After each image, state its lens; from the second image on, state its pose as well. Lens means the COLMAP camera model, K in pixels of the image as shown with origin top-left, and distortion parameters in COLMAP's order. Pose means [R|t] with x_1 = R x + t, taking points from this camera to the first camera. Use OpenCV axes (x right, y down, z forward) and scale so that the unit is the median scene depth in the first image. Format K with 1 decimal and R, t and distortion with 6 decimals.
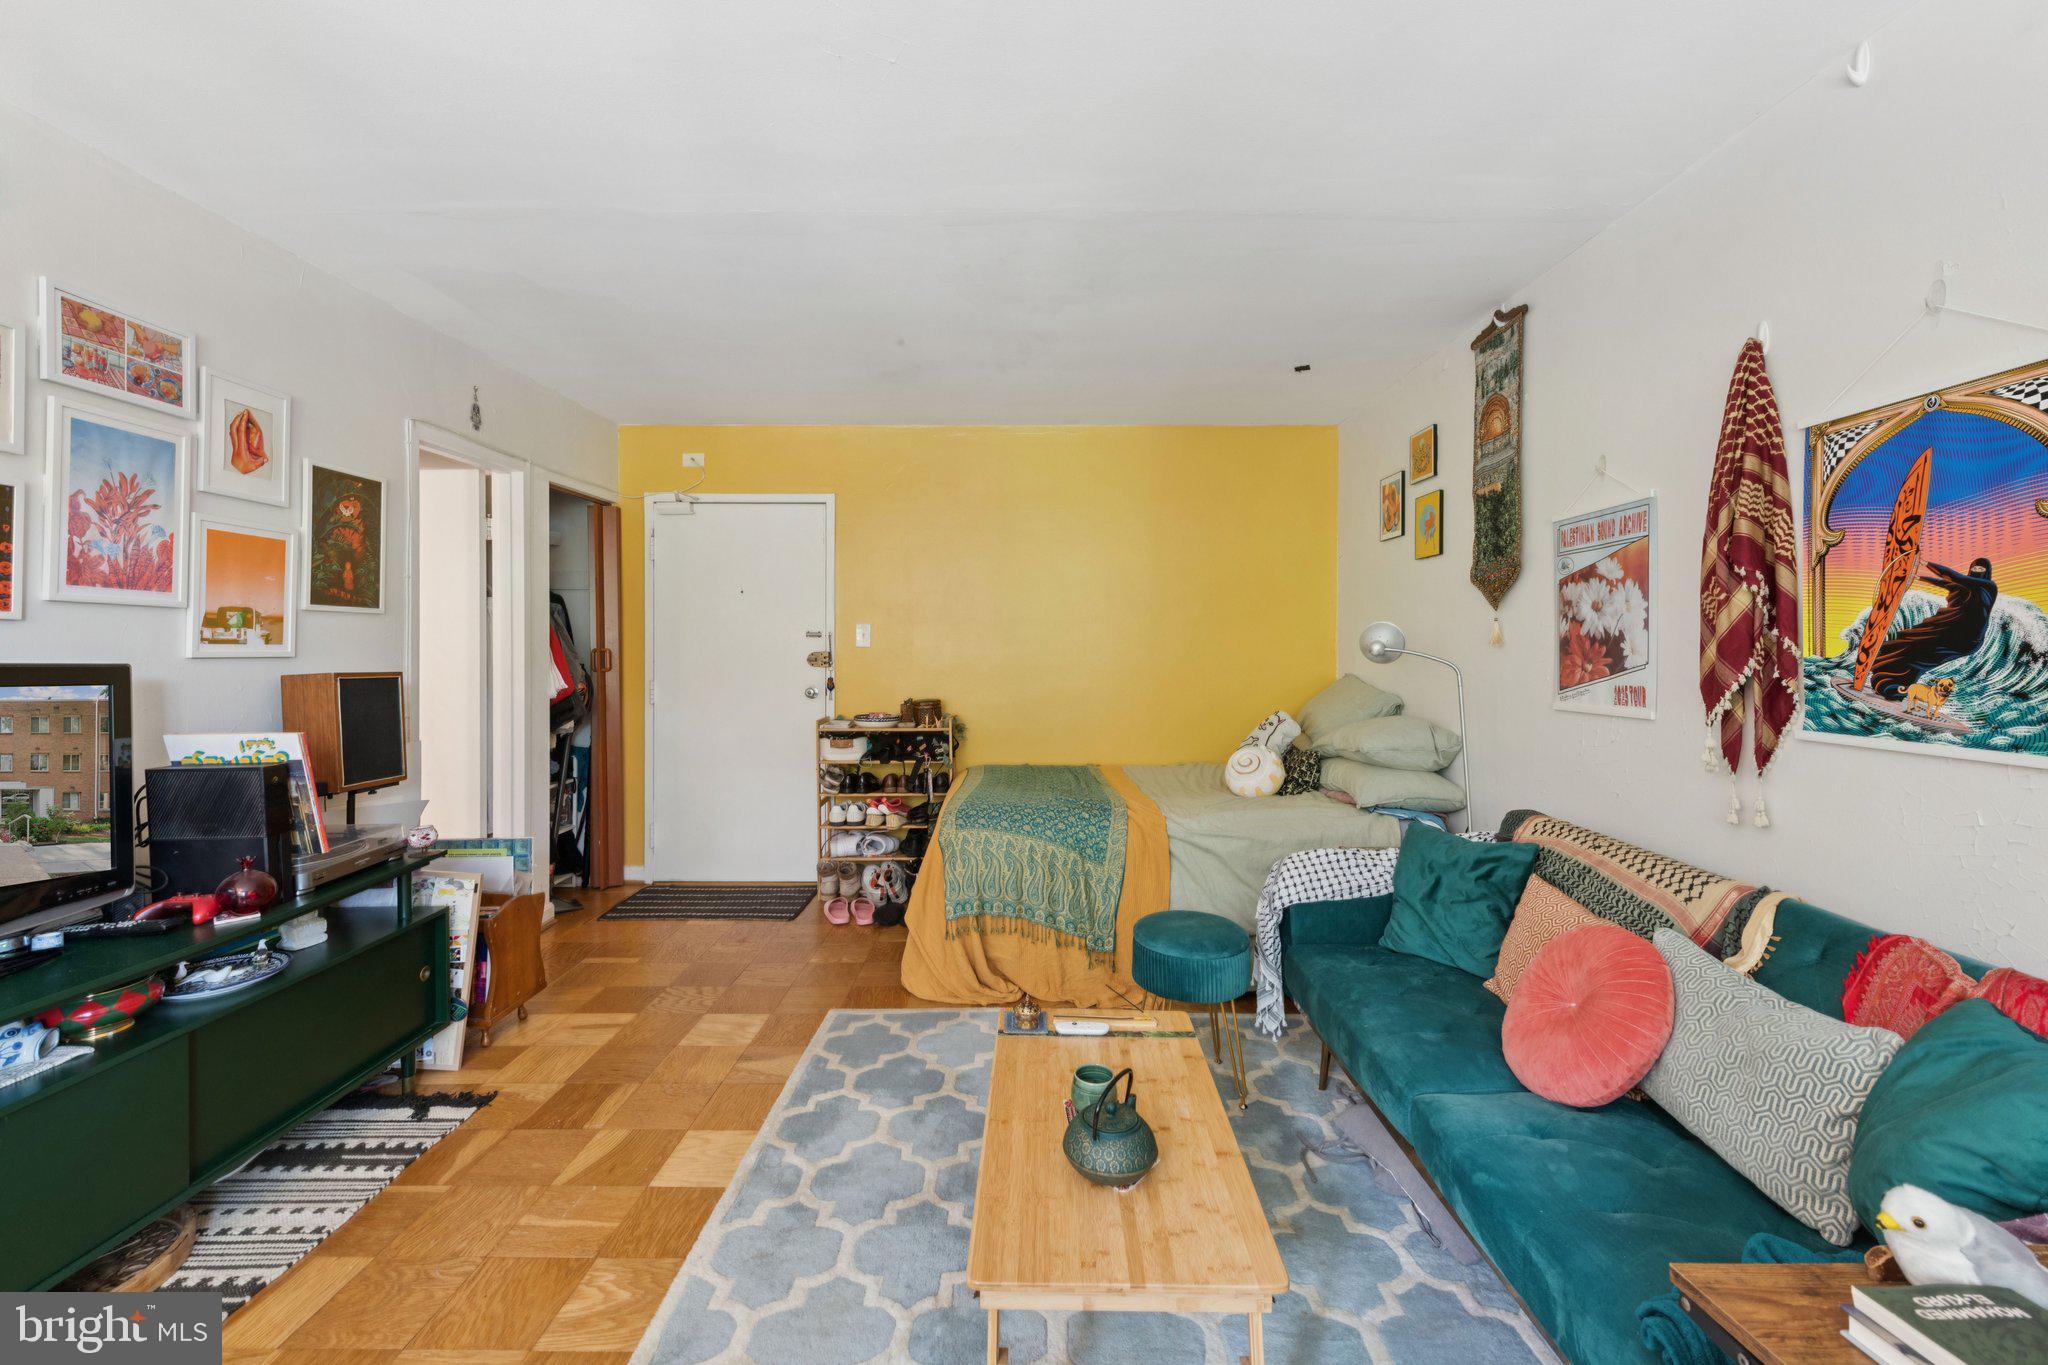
lens RADIAL K [[830.1, 0, 1029.9], [0, 830.1, 654.9], [0, 0, 1]] dist [0.017963, -0.005658]
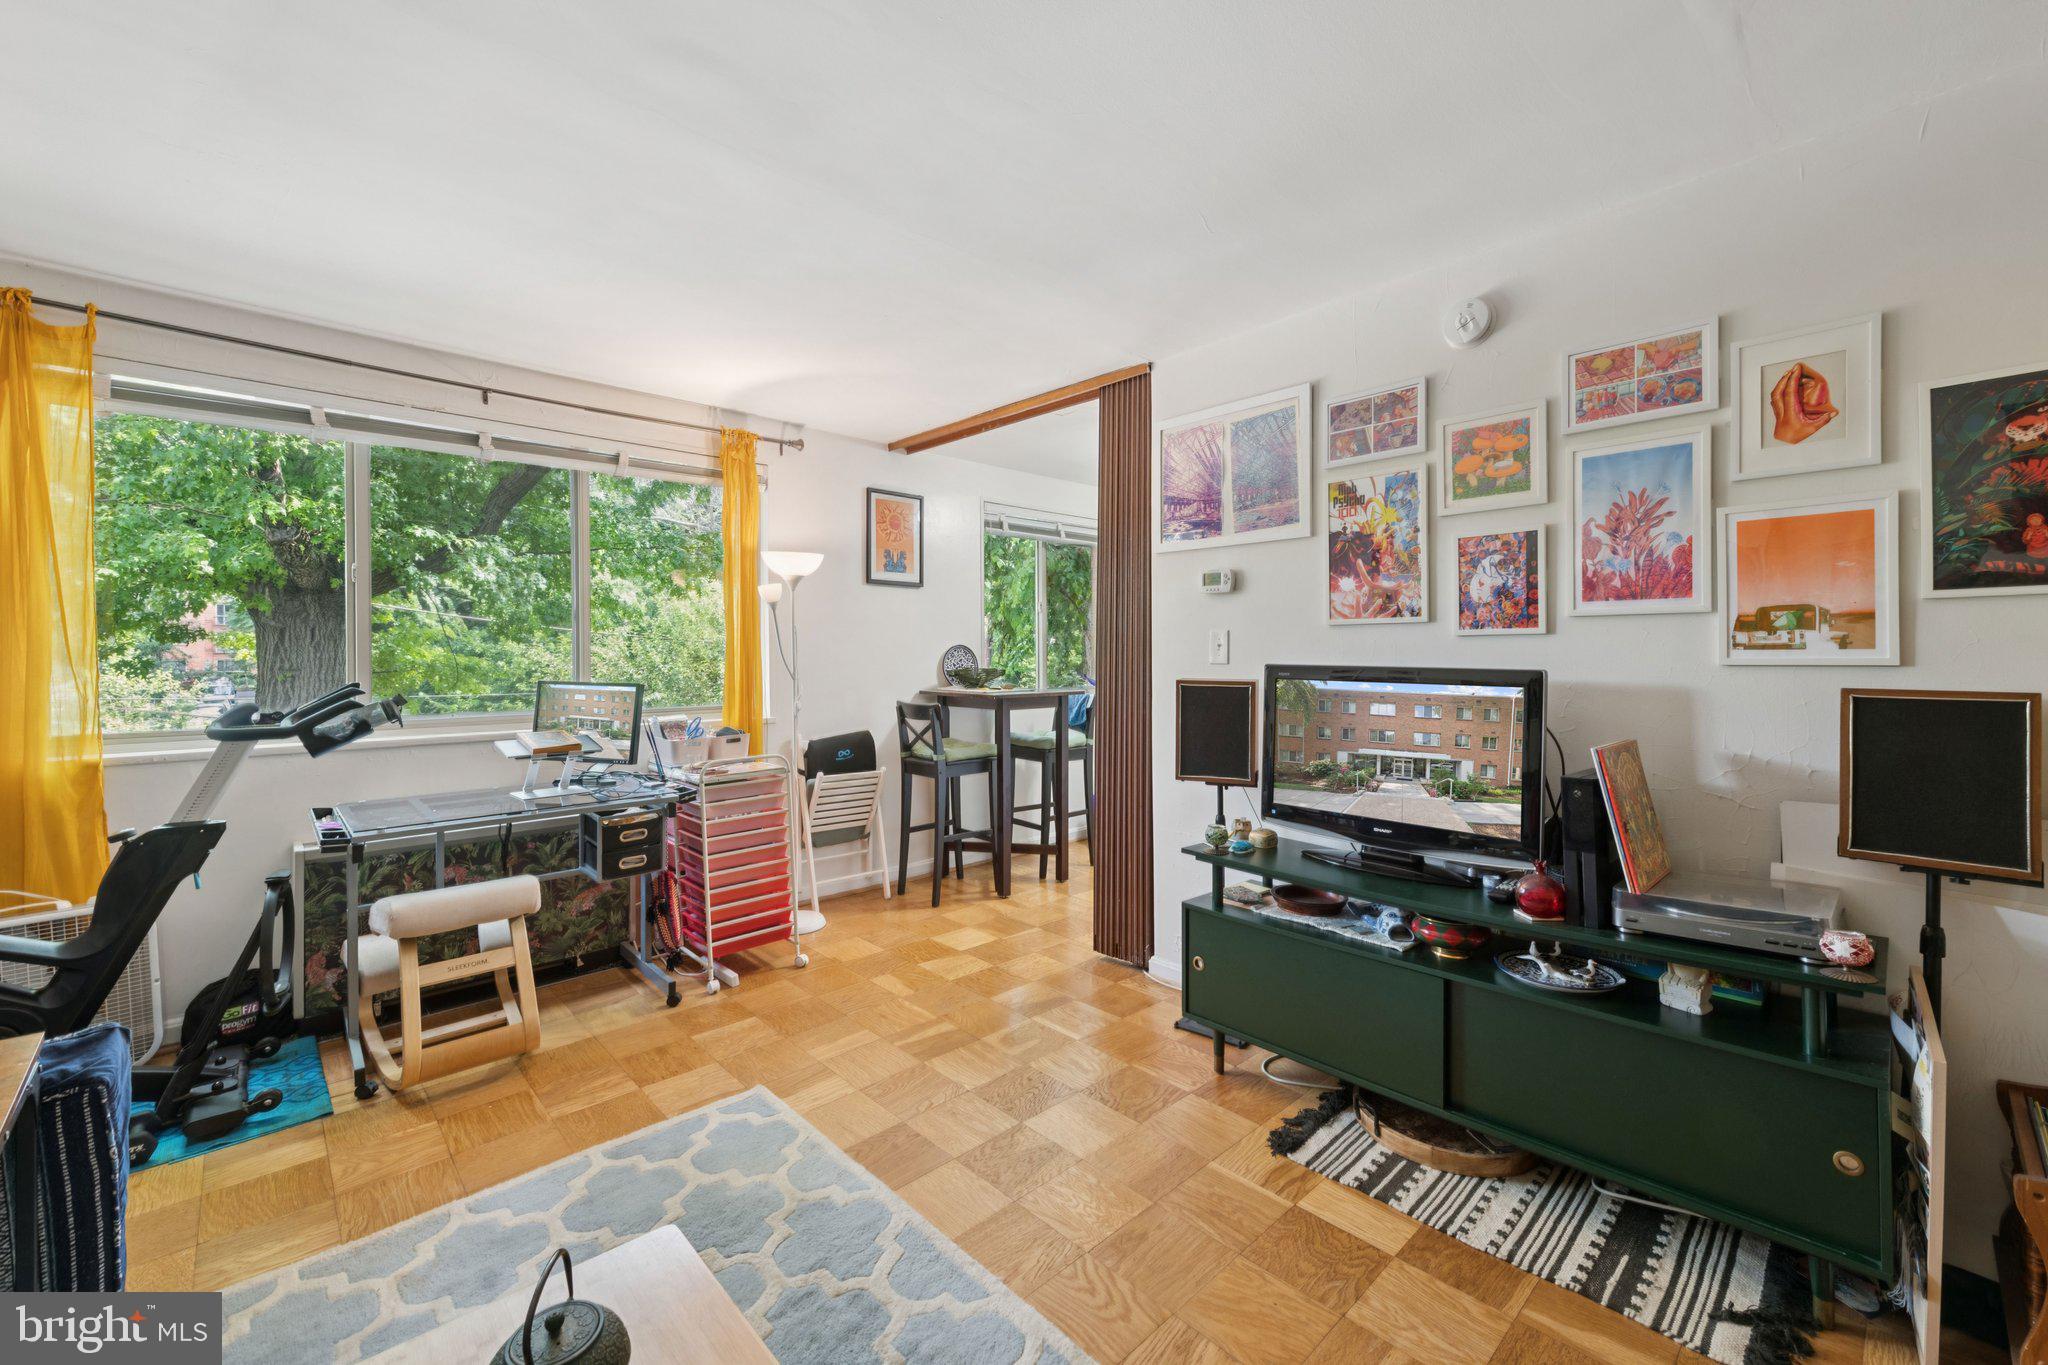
lens RADIAL K [[827.1, 0, 1037.7], [0, 827.1, 655.8], [0, 0, 1]] dist [0.019765, -0.008439]
pose [[-0.723220, 0.002280, -0.690614, 0.161974], [0.001964, 0.999997, 0.001244, -0.008275], [0.690615, -0.000457, -0.723222, 1.013318]]
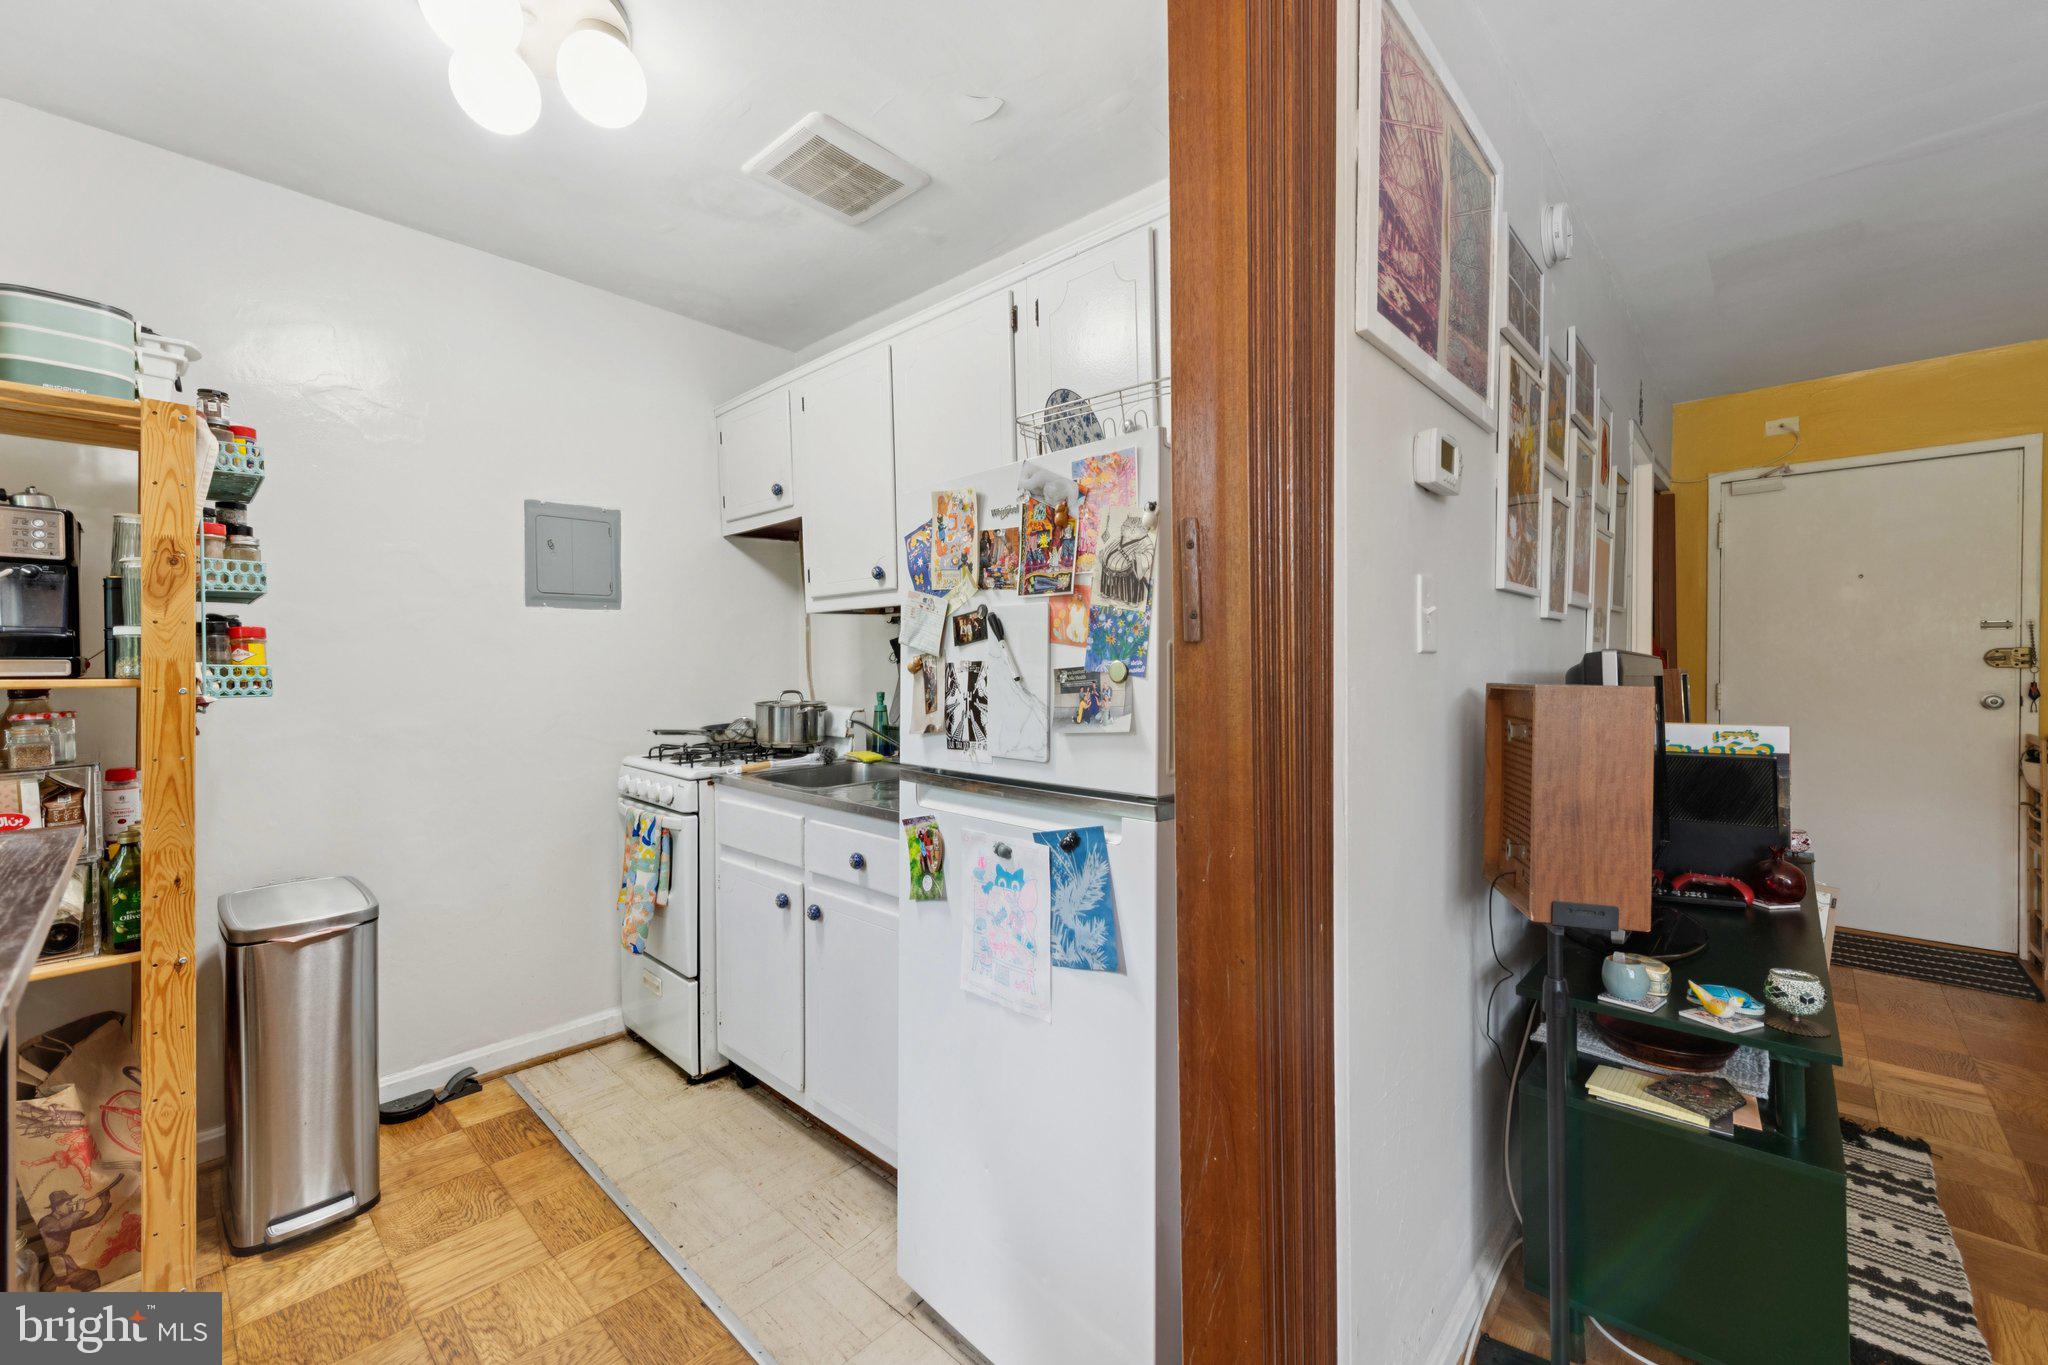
lens RADIAL K [[820.2, 0, 1033.0], [0, 820.2, 673.6], [0, 0, 1]] dist [0.016667, -0.004267]
pose [[0.740300, 0.002518, -0.672272, -0.716245], [0.005647, 0.999934, 0.009963, 0.012772], [0.672253, -0.011172, 0.740237, -0.270850]]
